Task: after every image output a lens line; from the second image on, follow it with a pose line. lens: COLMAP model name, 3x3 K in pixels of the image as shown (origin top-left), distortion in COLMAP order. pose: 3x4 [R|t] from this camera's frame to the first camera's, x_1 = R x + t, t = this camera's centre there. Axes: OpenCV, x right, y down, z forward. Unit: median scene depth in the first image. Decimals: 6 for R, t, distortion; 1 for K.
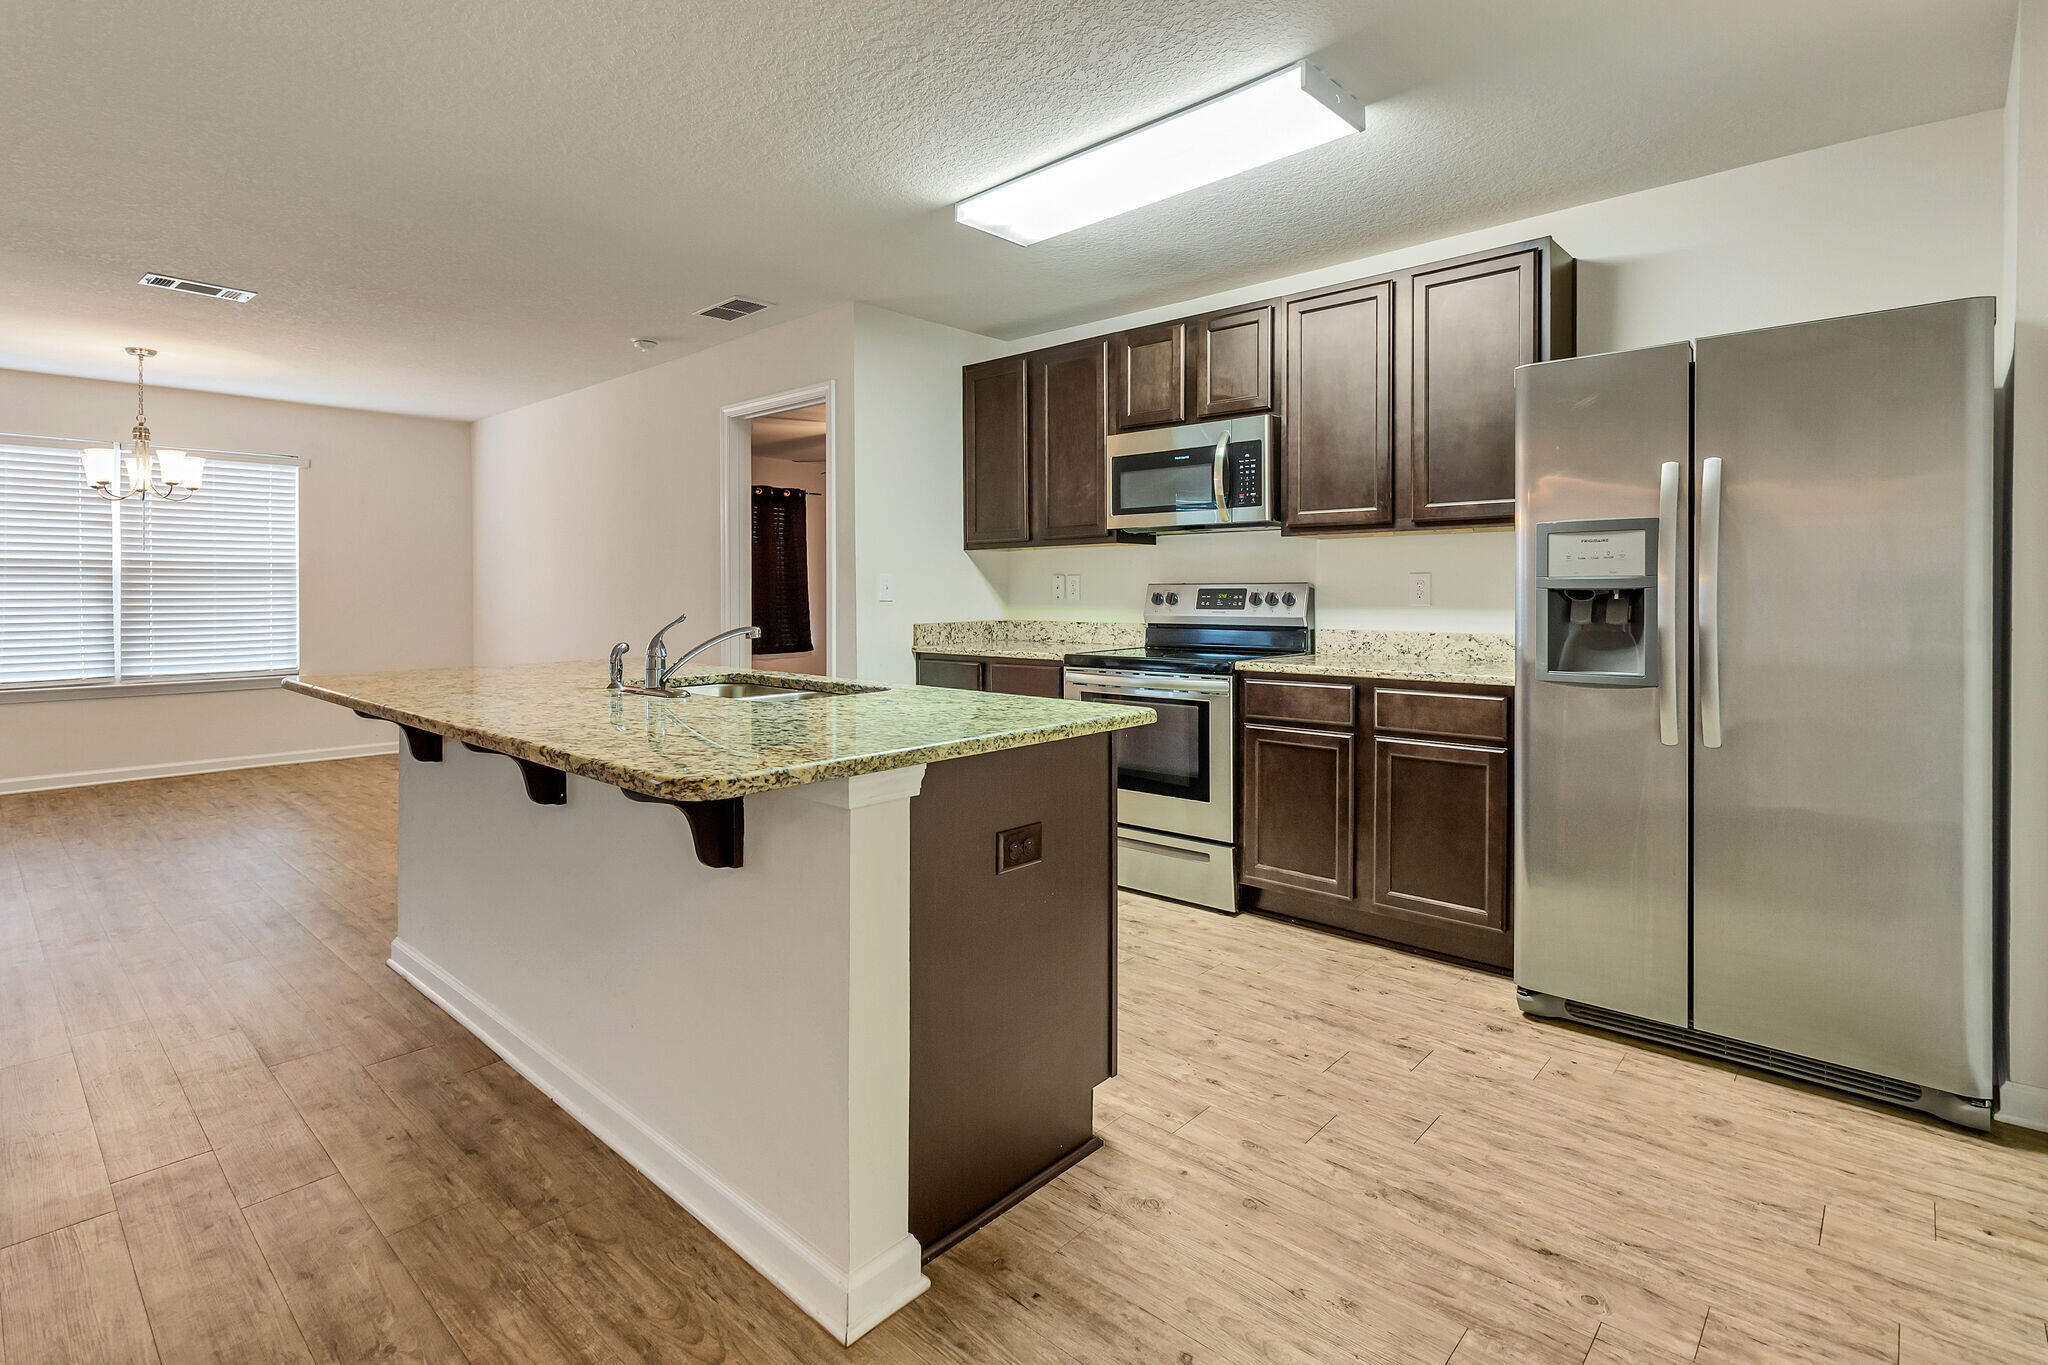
lens RADIAL K [[992.5, 0, 1040.2], [0, 992.5, 593.1], [0, 0, 1]] dist [0.033660, 0.000179]
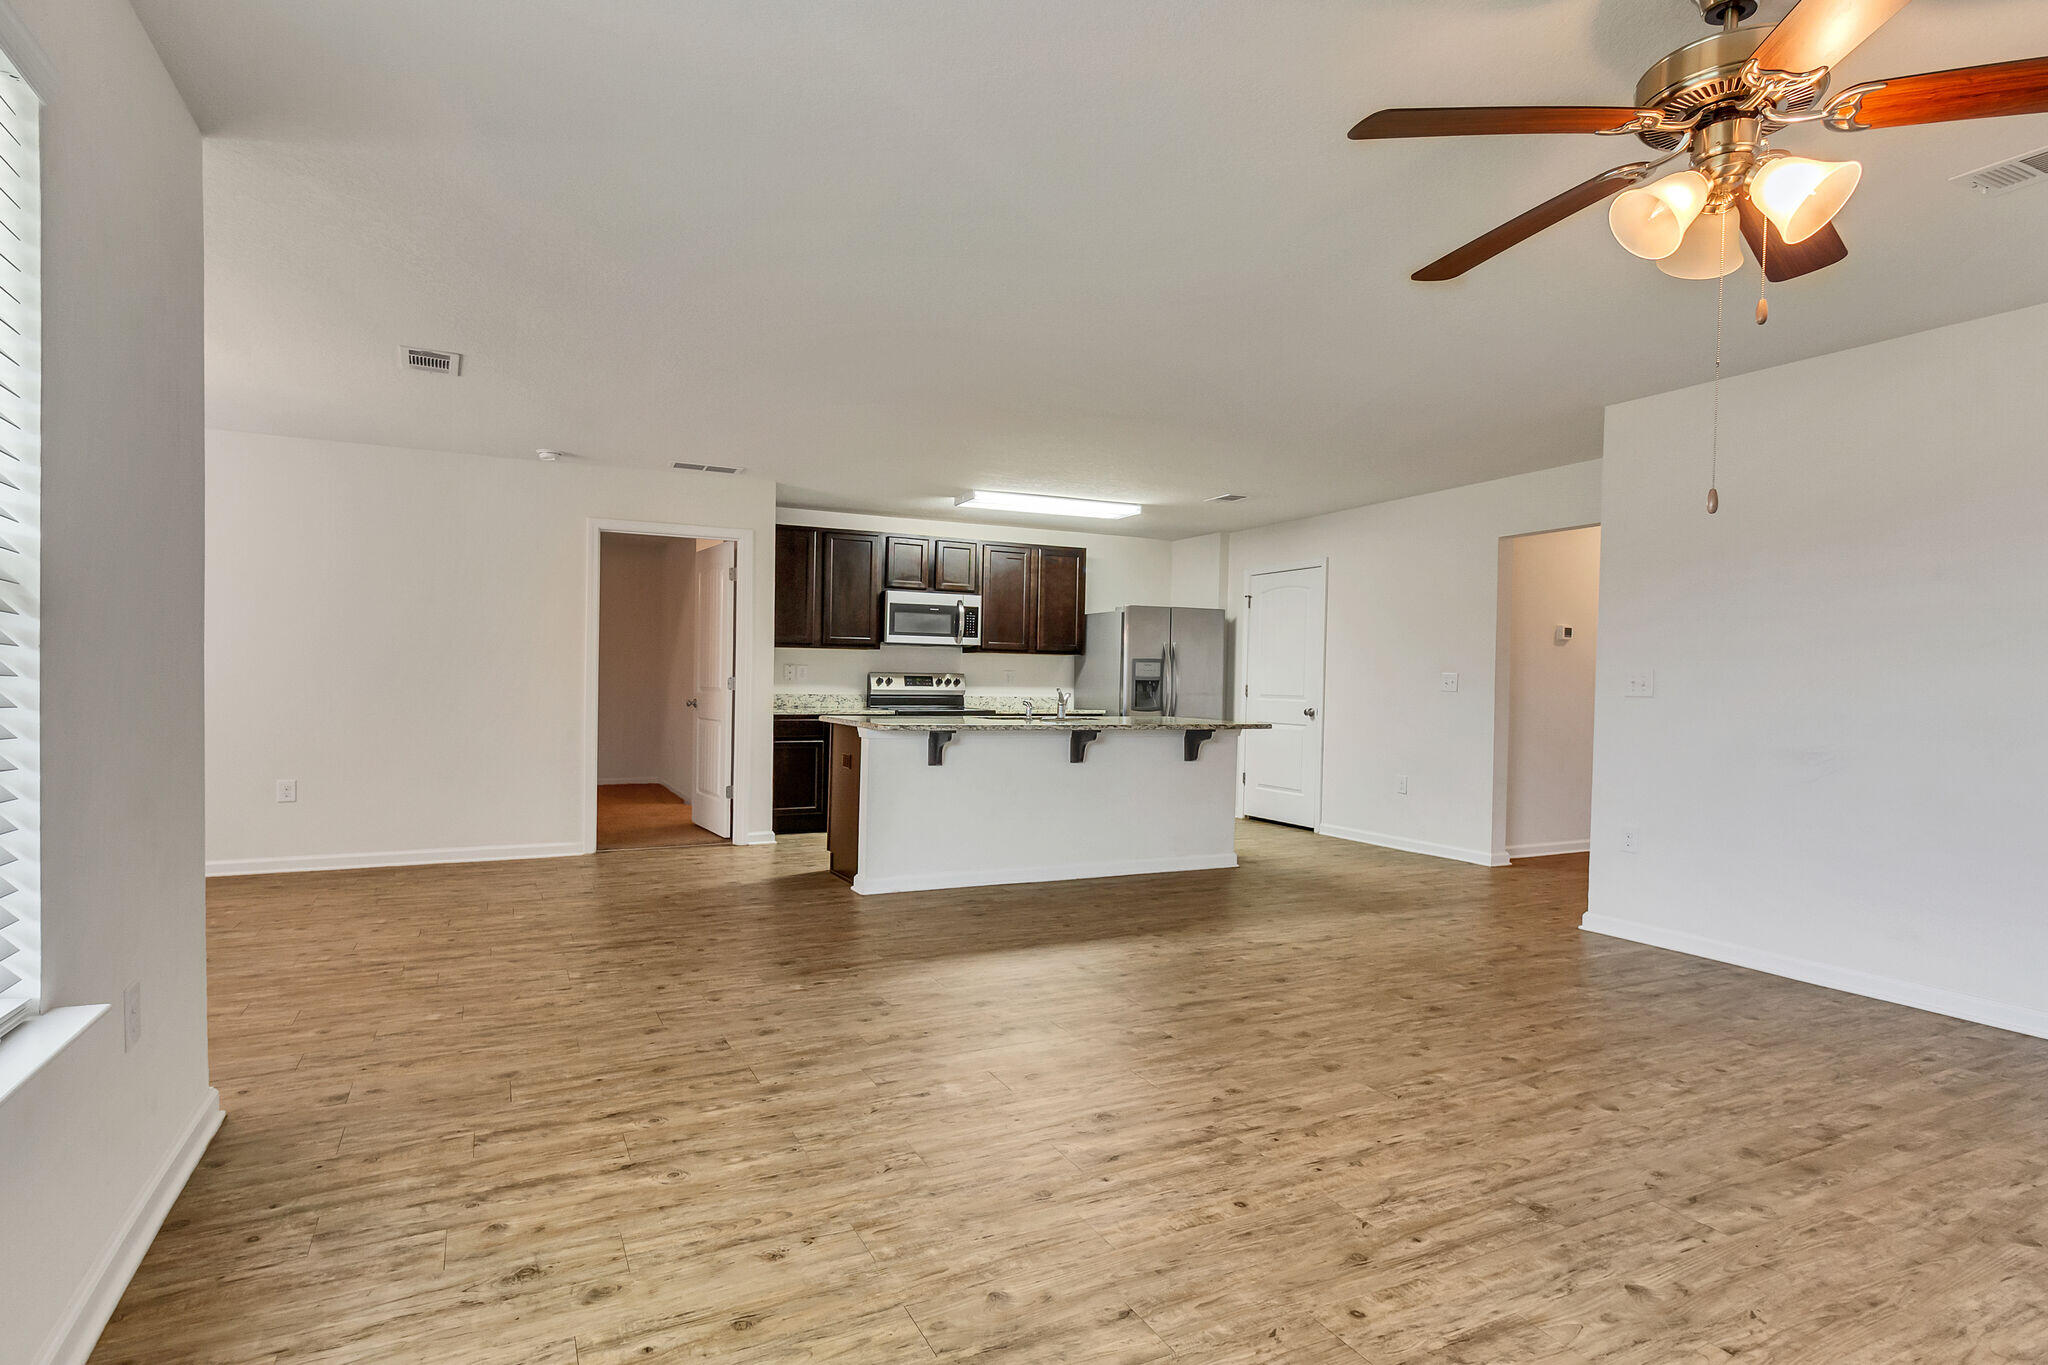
lens RADIAL K [[975.3, 0, 991.6], [0, 975.3, 680.2], [0, 0, 1]] dist [0.002878, -0.000151]
pose [[0.424030, 0.009687, 0.905596, -1.547731], [-0.016213, 0.999864, -0.003104, 0.009005], [-0.905503, -0.013366, 0.424129, 0.075611]]
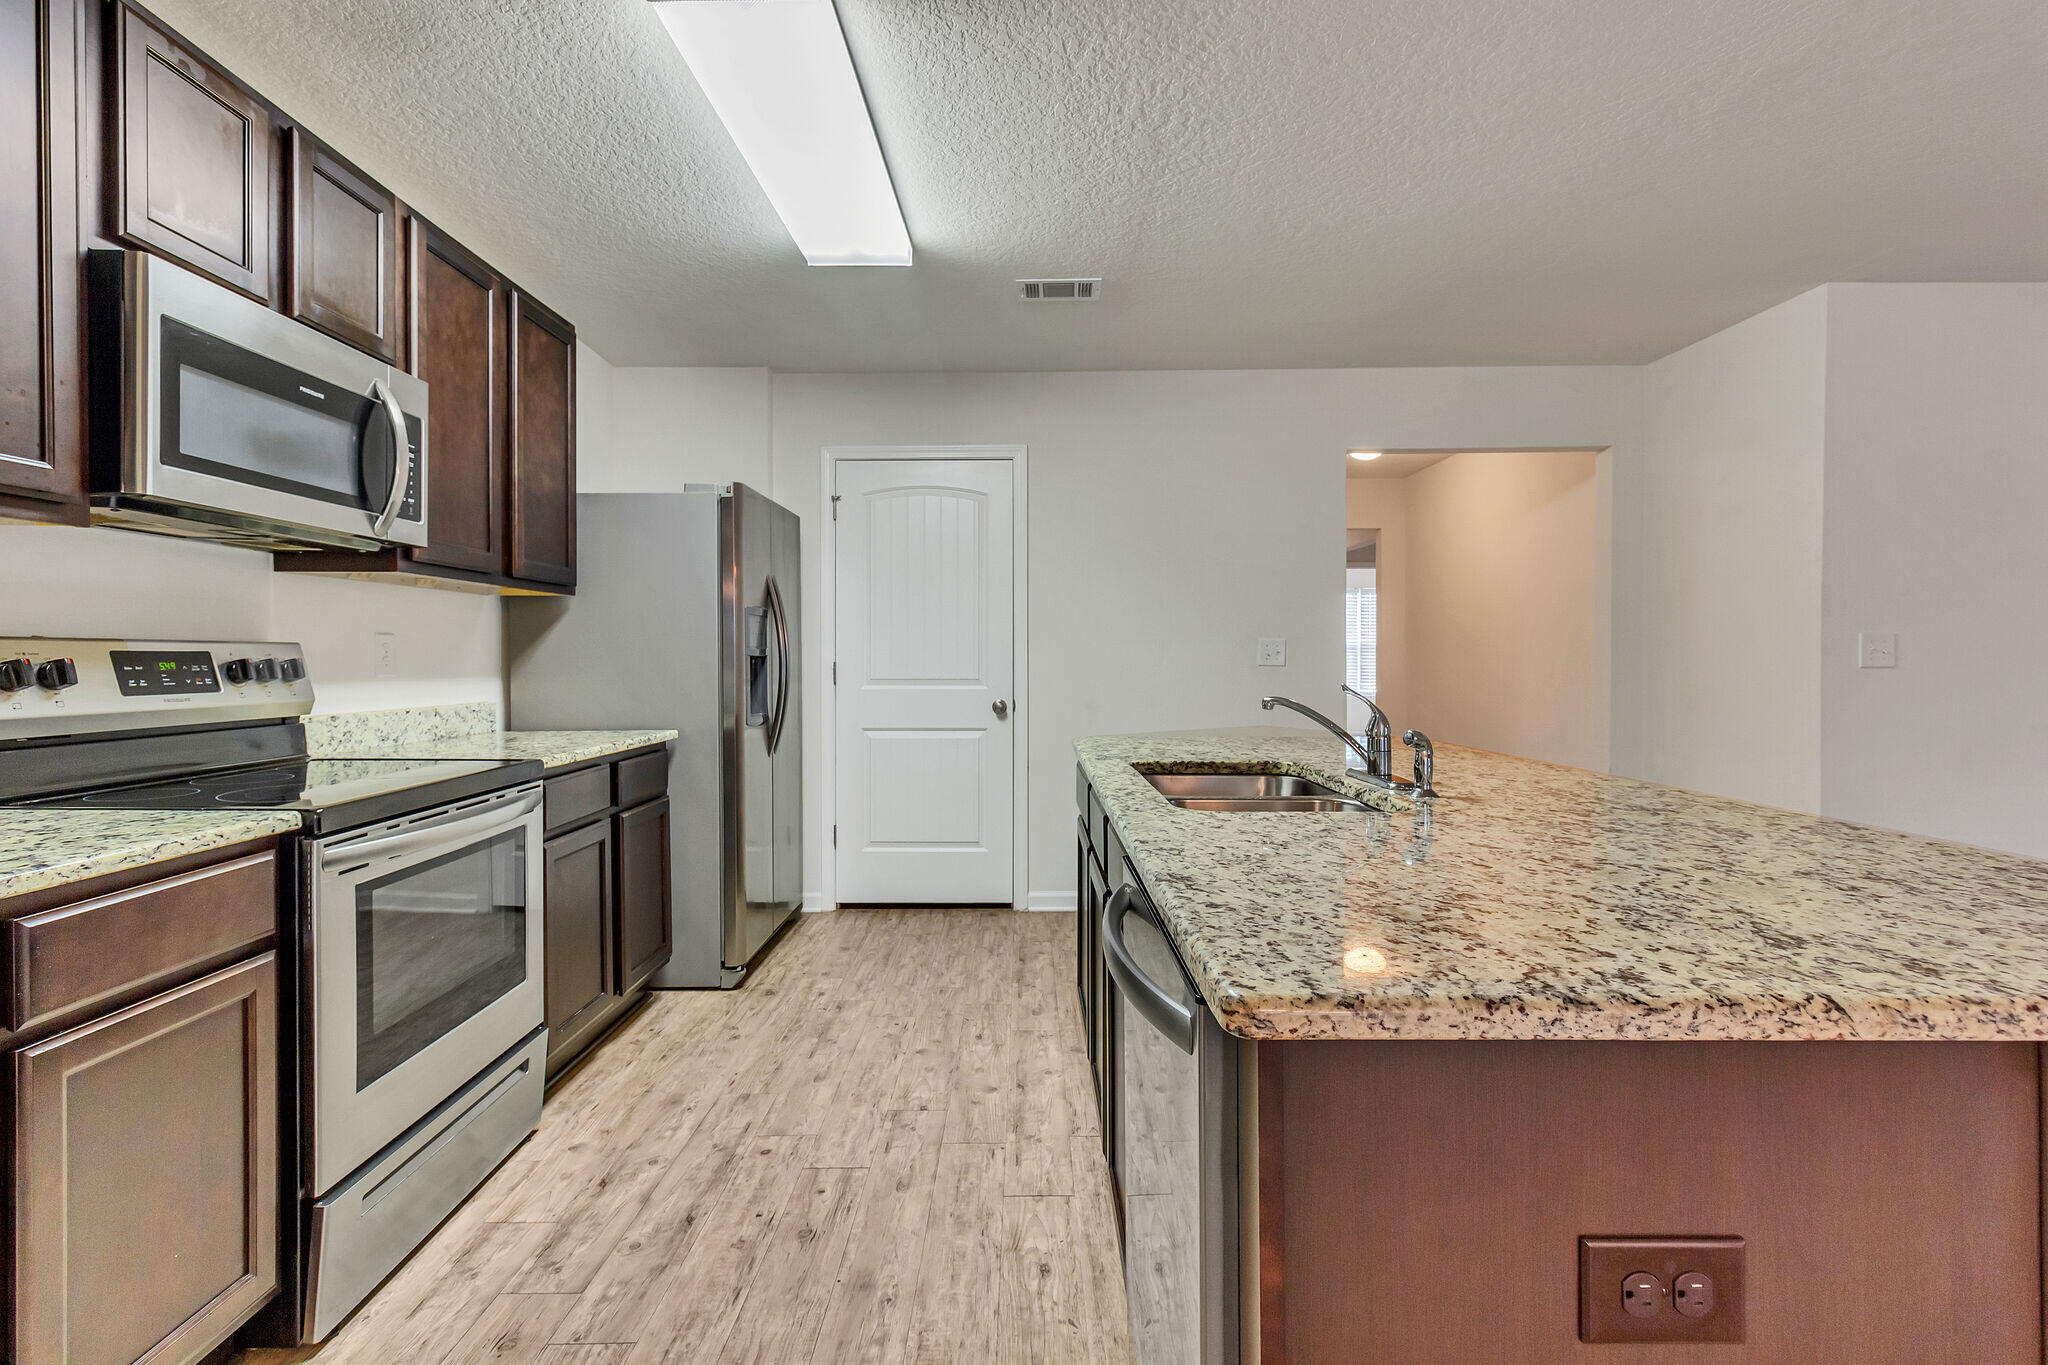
lens RADIAL K [[968.1, 0, 1051.6], [0, 968.1, 658.0], [0, 0, 1]] dist [-0.002600, -0.000702]
pose [[-0.678891, 0.010834, 0.734159, -0.471890], [0.016162, 0.999869, 0.000190, 0.005906], [-0.734061, 0.011995, -0.678977, 1.047088]]
